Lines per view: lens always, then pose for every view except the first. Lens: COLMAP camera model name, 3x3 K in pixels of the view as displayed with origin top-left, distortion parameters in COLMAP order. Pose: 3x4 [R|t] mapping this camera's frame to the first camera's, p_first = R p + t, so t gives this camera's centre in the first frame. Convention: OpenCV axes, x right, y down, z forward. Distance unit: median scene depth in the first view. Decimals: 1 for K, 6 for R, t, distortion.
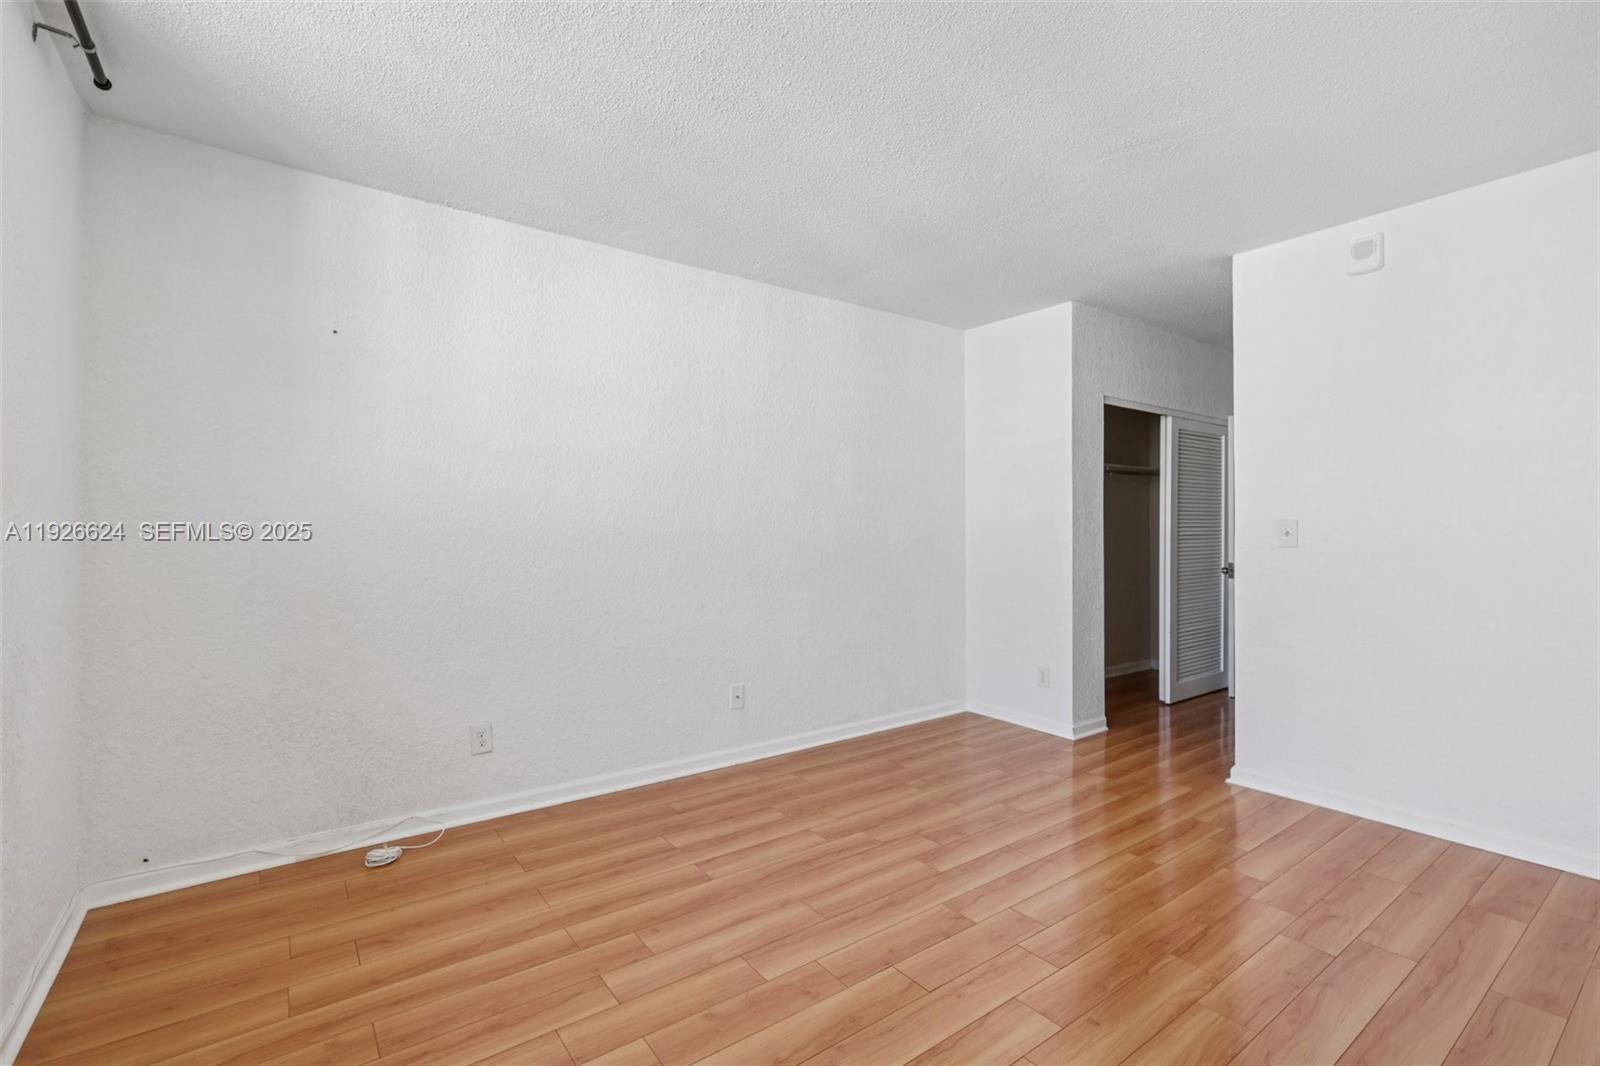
lens RADIAL K [[719.6, 0, 803.6], [0, 719.6, 534.5], [0, 0, 1]] dist [-0.003999, 0.002618]
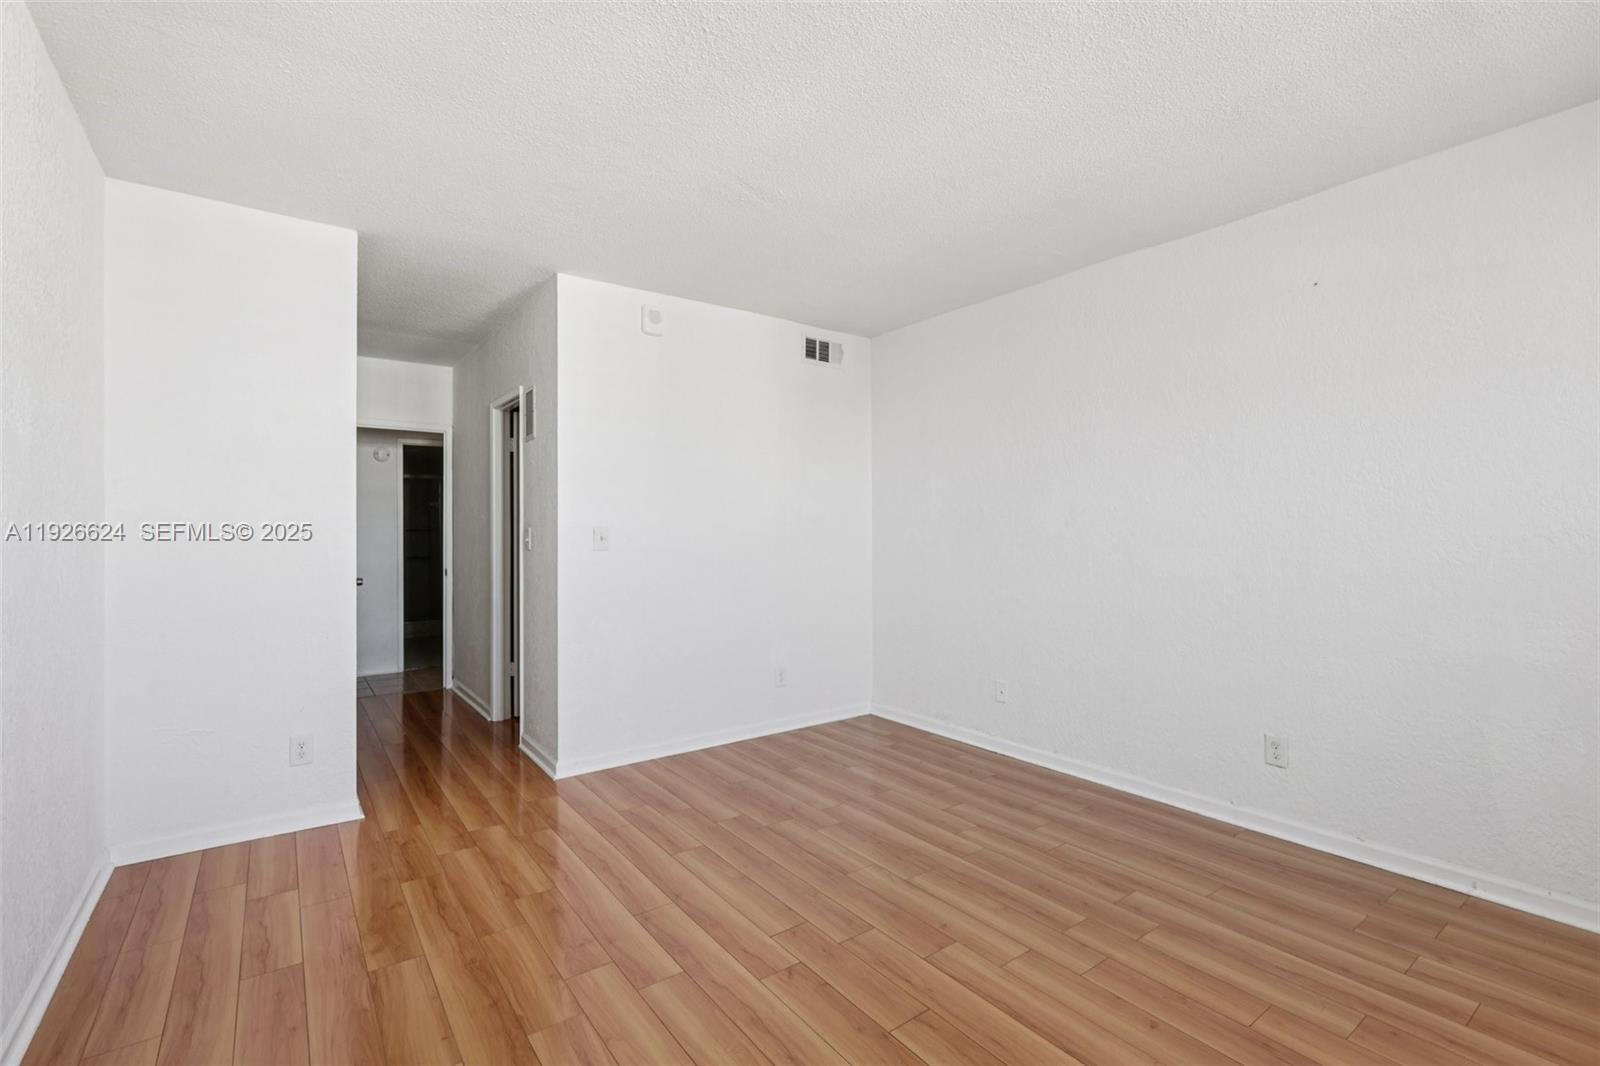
lens RADIAL K [[719.6, 0, 793.6], [0, 719.6, 541.3], [0, 0, 1]] dist [-0.003999, 0.002618]
pose [[0.001987, -0.016474, 0.999862, -0.504833], [0.011245, 0.999801, 0.016451, -0.014657], [-0.999935, 0.011211, 0.002172, 0.740501]]
